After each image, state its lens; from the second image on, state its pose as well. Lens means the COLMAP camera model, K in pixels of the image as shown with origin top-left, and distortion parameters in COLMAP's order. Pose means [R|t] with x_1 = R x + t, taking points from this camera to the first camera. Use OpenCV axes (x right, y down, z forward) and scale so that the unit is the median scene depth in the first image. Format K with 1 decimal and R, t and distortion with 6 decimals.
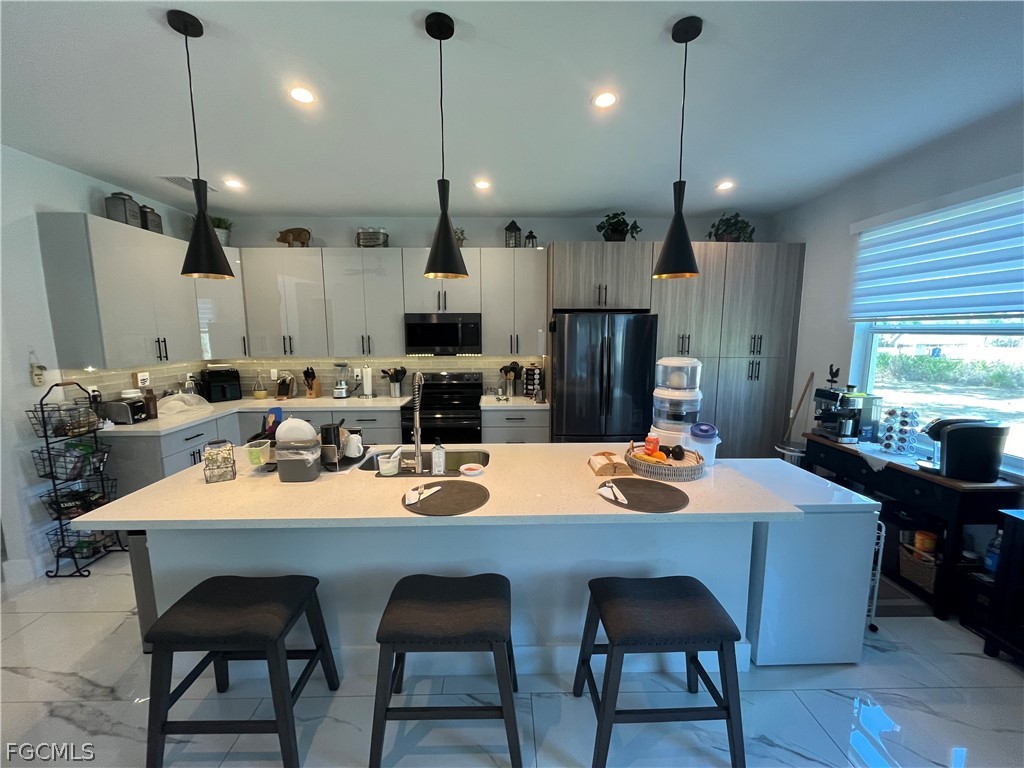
lens RADIAL K [[412.3, 0, 516.3], [0, 412.3, 387.9], [0, 0, 1]] dist [-0.002481, -0.000301]
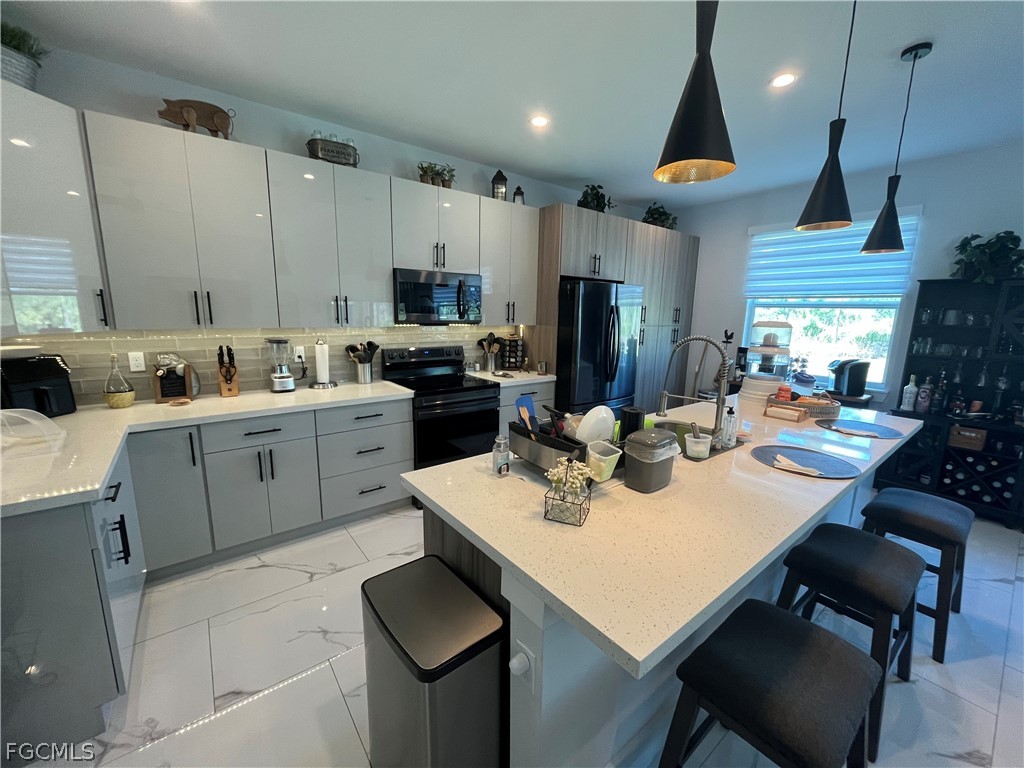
lens RADIAL K [[412.3, 0, 514.7], [0, 412.3, 385.7], [0, 0, 1]] dist [-0.002481, -0.000301]
pose [[0.805512, -0.089175, 0.585832, -0.521042], [0.059554, 0.995789, 0.069692, -0.008550], [-0.589580, -0.021249, 0.807430, 0.258672]]
